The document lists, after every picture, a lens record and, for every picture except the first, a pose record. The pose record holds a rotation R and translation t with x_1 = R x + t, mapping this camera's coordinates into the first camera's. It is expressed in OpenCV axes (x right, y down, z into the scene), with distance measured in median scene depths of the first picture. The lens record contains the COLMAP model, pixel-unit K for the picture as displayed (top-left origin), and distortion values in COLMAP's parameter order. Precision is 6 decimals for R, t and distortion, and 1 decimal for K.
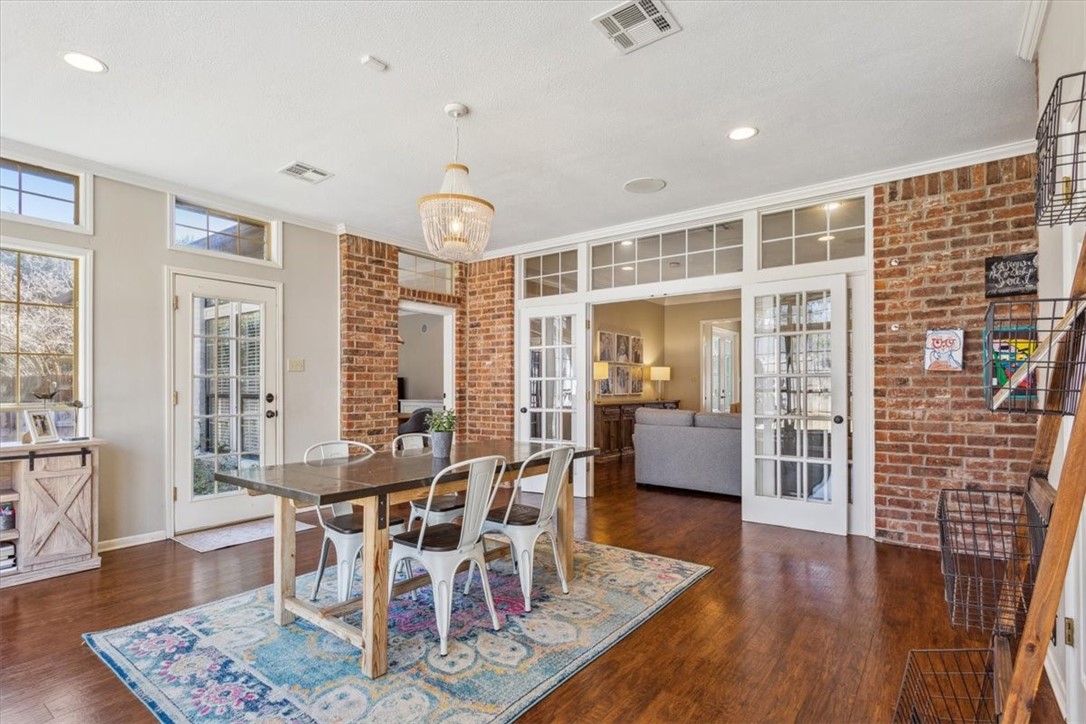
lens RADIAL K [[539.7, 0, 540.3], [0, 539.7, 374.6], [0, 0, 1]] dist [-0.000313, 0.000649]
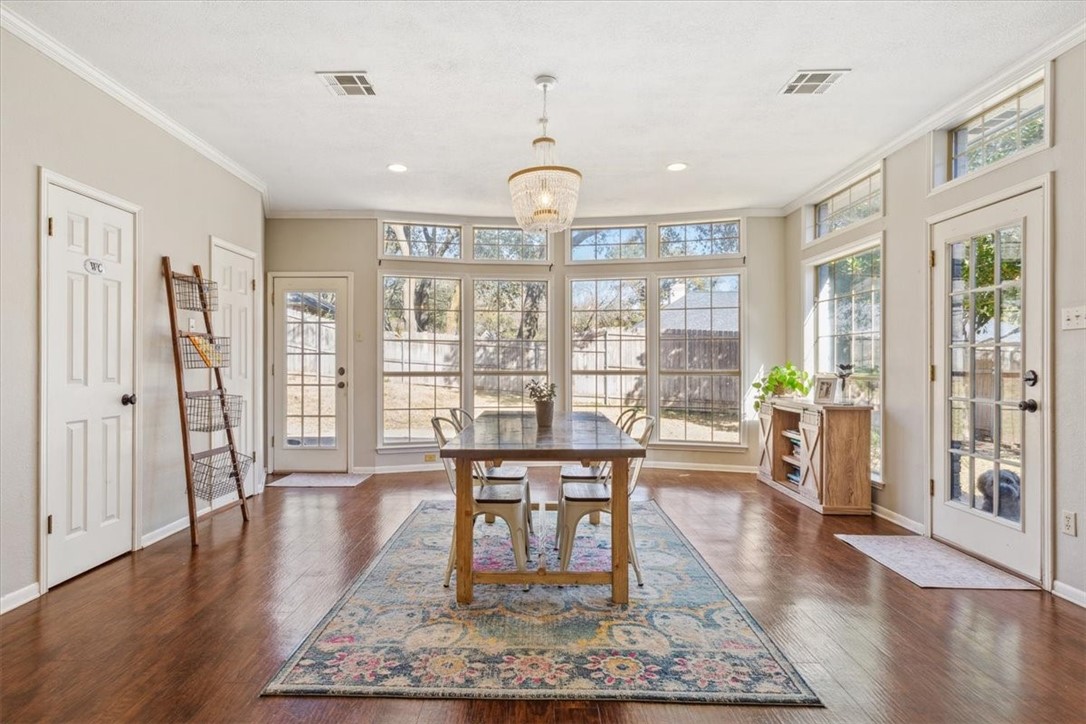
lens RADIAL K [[539.7, 0, 540.3], [0, 539.7, 374.6], [0, 0, 1]] dist [-0.000313, 0.000649]
pose [[-0.789855, 0.023716, -0.612834, 0.423939], [0.021965, 0.999705, 0.010379, 0.027636], [0.612900, -0.005263, -0.790143, 1.609935]]
